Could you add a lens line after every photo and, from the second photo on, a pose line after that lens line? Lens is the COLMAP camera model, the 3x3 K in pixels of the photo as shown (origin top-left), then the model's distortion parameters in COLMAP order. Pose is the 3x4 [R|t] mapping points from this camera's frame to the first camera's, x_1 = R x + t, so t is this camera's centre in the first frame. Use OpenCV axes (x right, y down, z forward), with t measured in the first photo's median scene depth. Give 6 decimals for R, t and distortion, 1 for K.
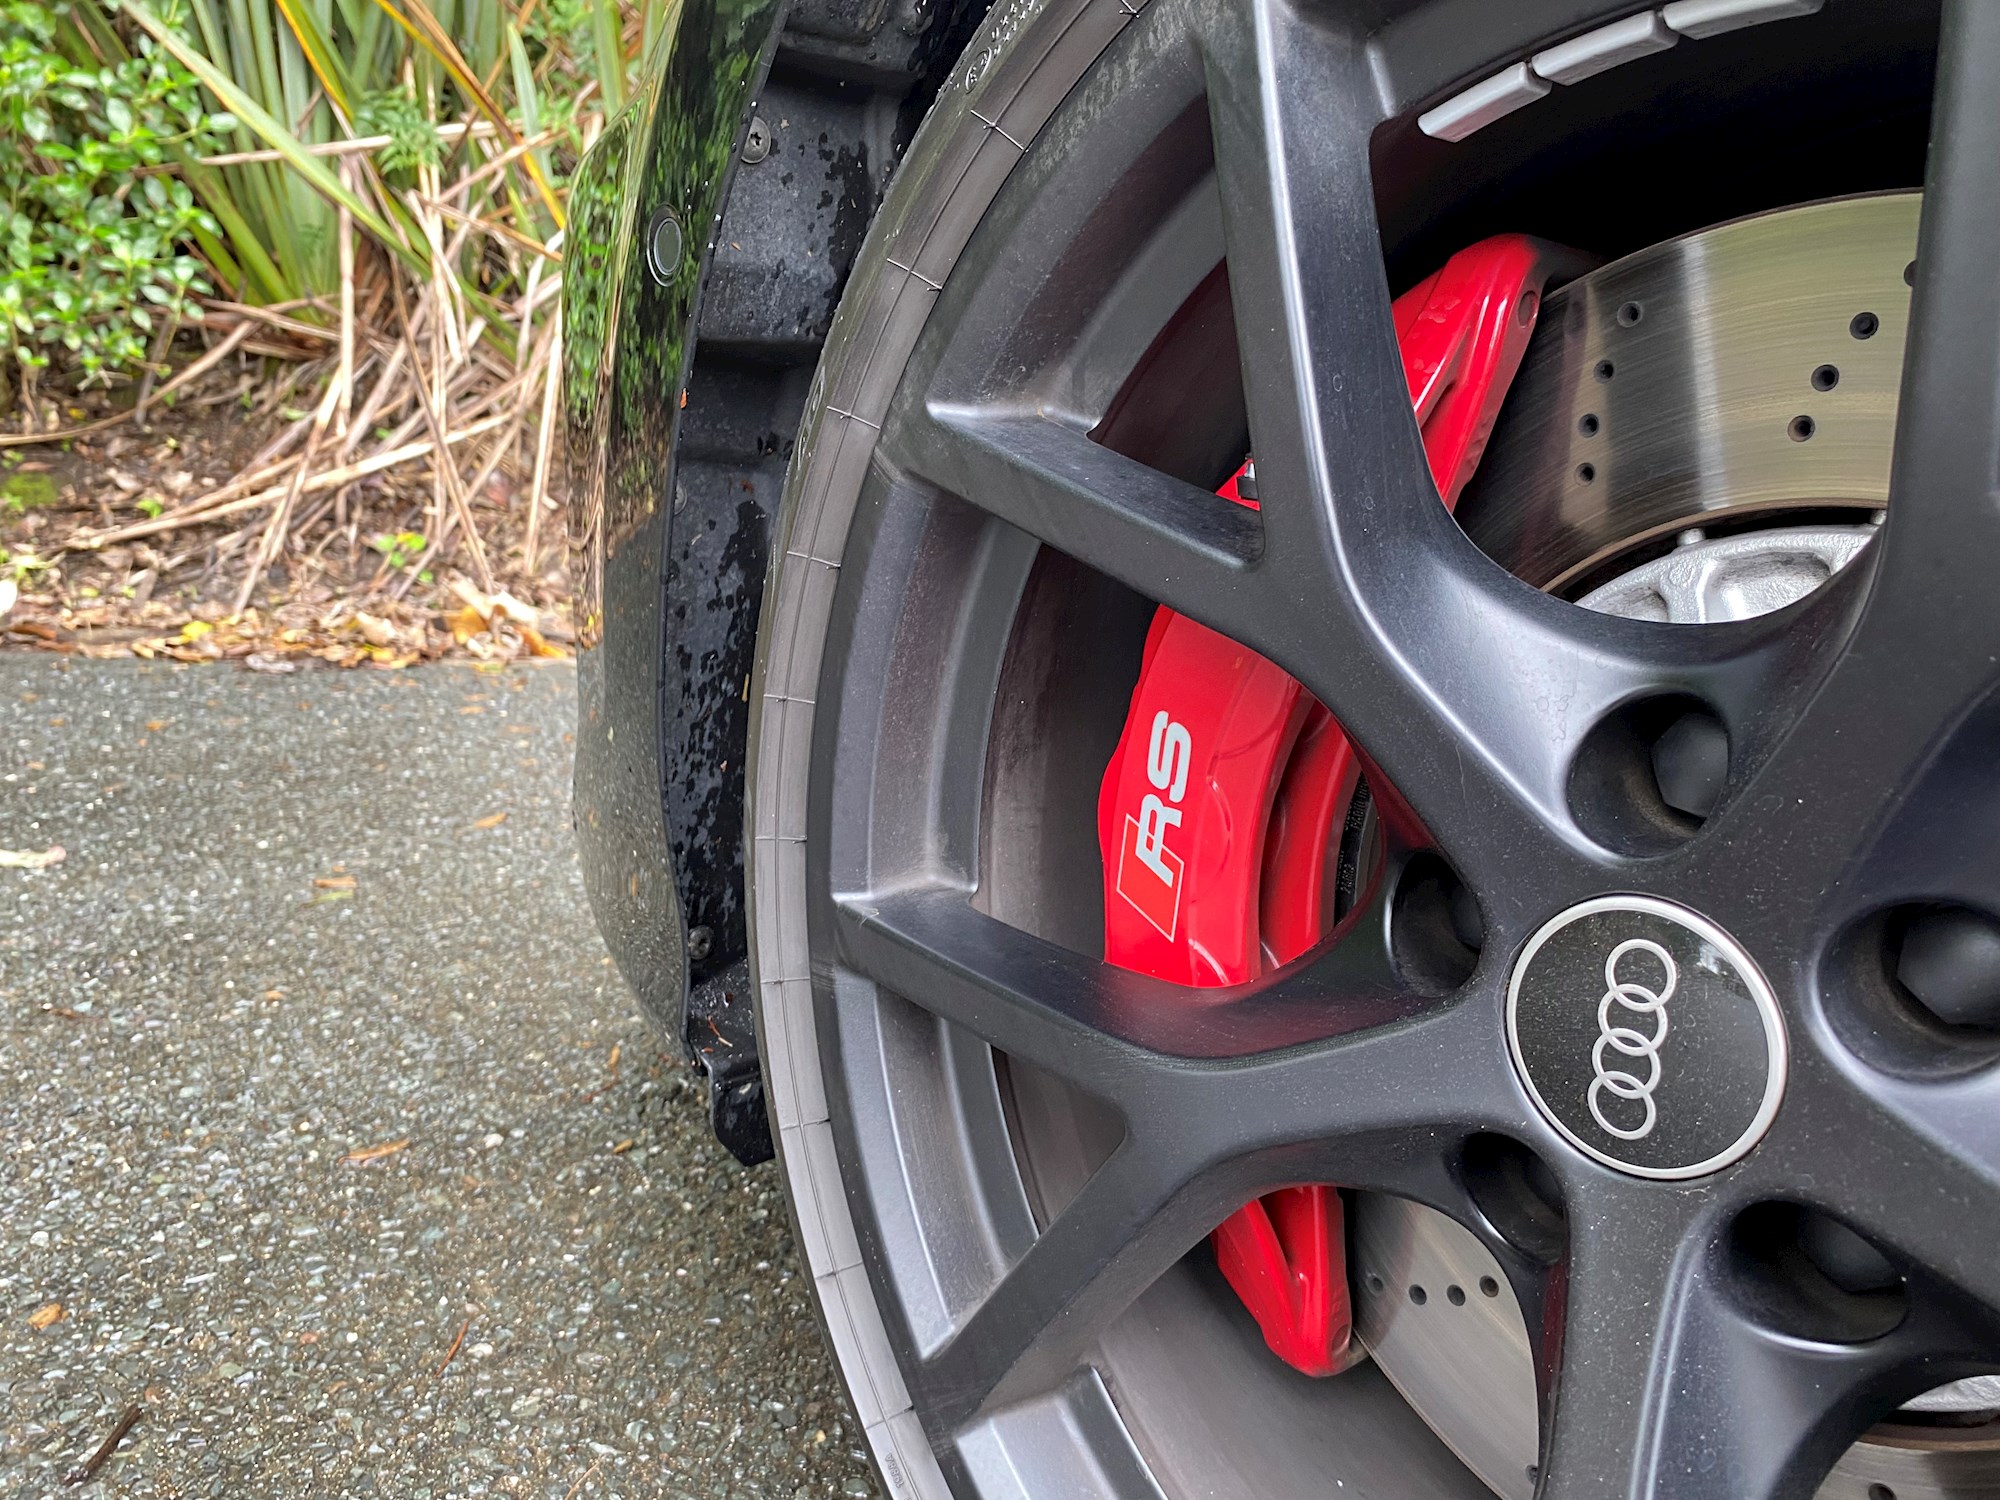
lens RADIAL K [[1506.4, 0, 956.3], [0, 1506.4, 745.0], [0, 0, 1]] dist [0.003660, -0.004498]
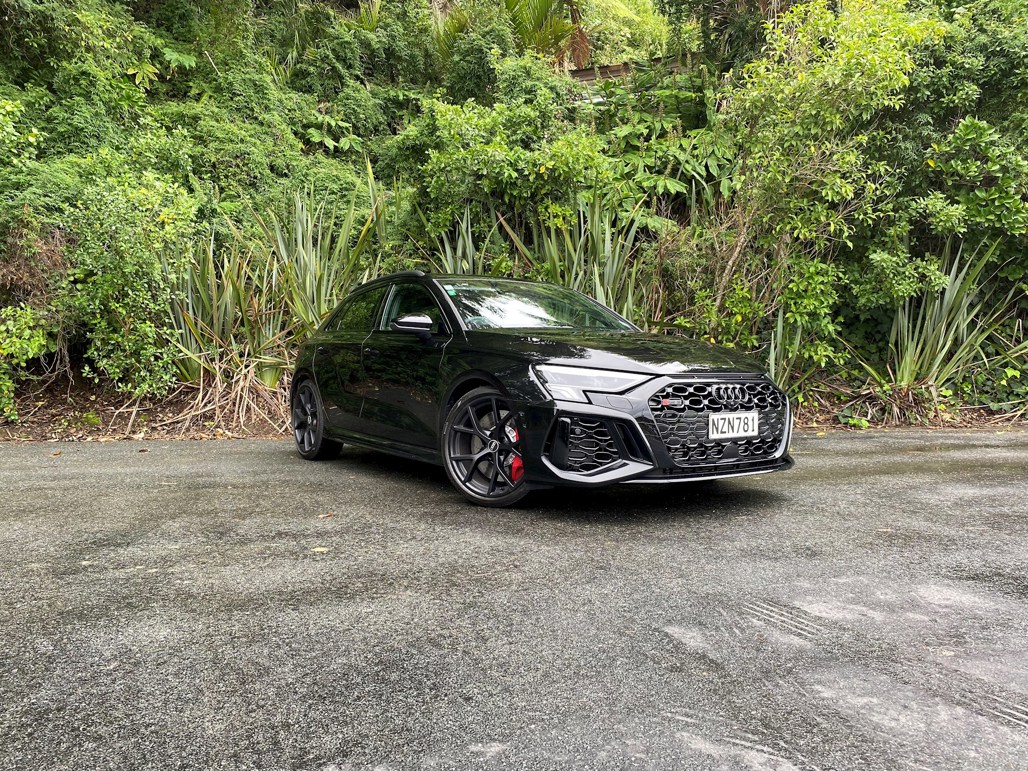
lens RADIAL K [[774.3, 0, 511.2], [0, 774.3, 384.4], [0, 0, 1]] dist [0.003660, -0.004498]
pose [[0.998613, -0.051552, -0.010704, 0.814312], [0.048319, 0.978065, -0.202617, 0.372737], [0.020914, 0.201818, 0.979200, -1.883743]]
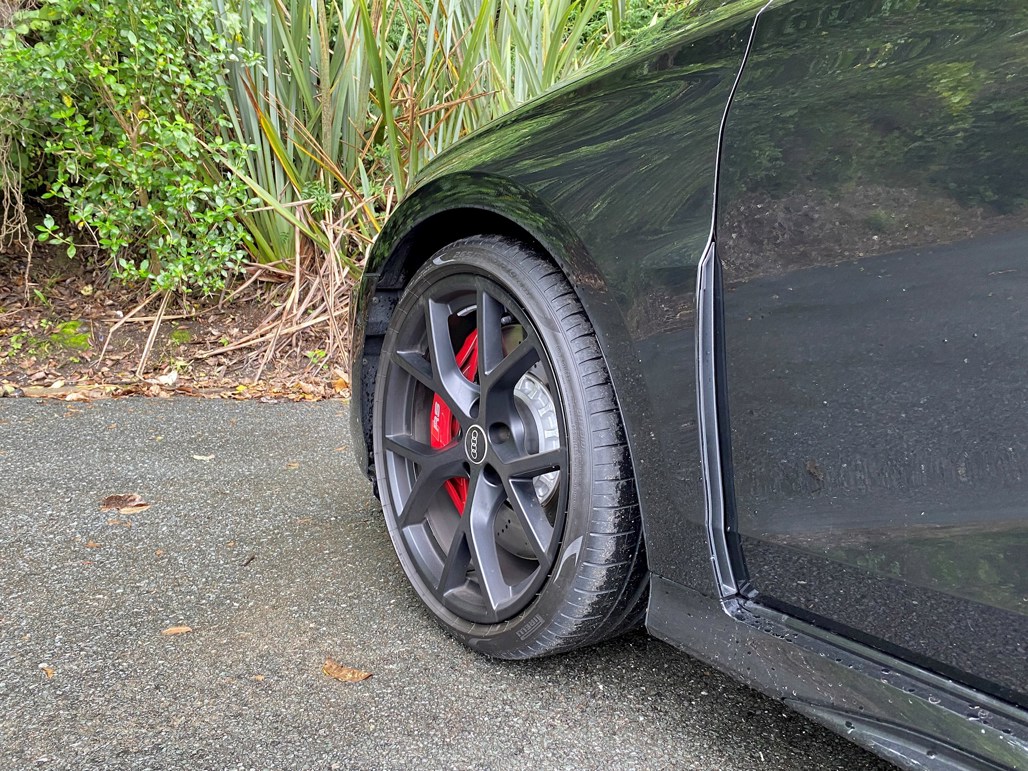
lens RADIAL K [[774.3, 0, 507.4], [0, 774.3, 390.3], [0, 0, 1]] dist [0.003660, -0.004498]
pose [[0.993610, -0.009035, -0.112505, 0.111237], [0.001255, 0.997614, -0.069032, 0.021199], [0.112860, 0.068450, 0.991250, -0.288461]]
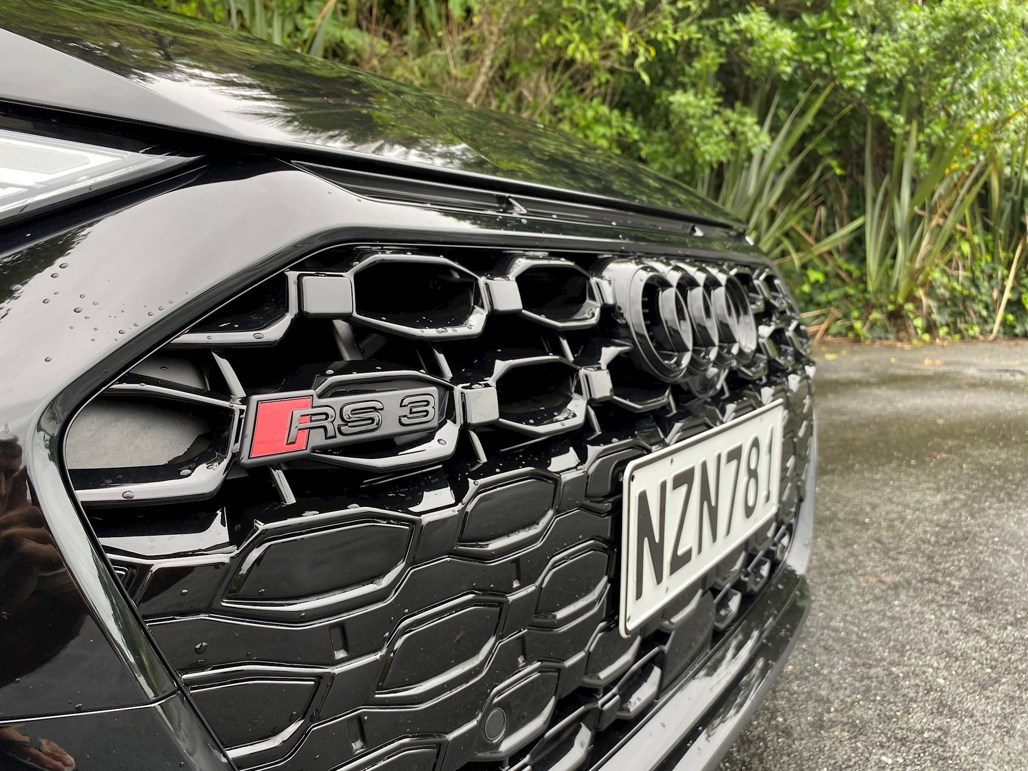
lens RADIAL K [[774.3, 0, 509.1], [0, 774.3, 389.9], [0, 0, 1]] dist [0.003660, -0.004498]
pose [[0.938036, -0.089425, 0.334801, 1.020167], [0.111766, 0.992573, -0.048029, 0.183995], [-0.328020, 0.082472, 0.941064, -0.878349]]
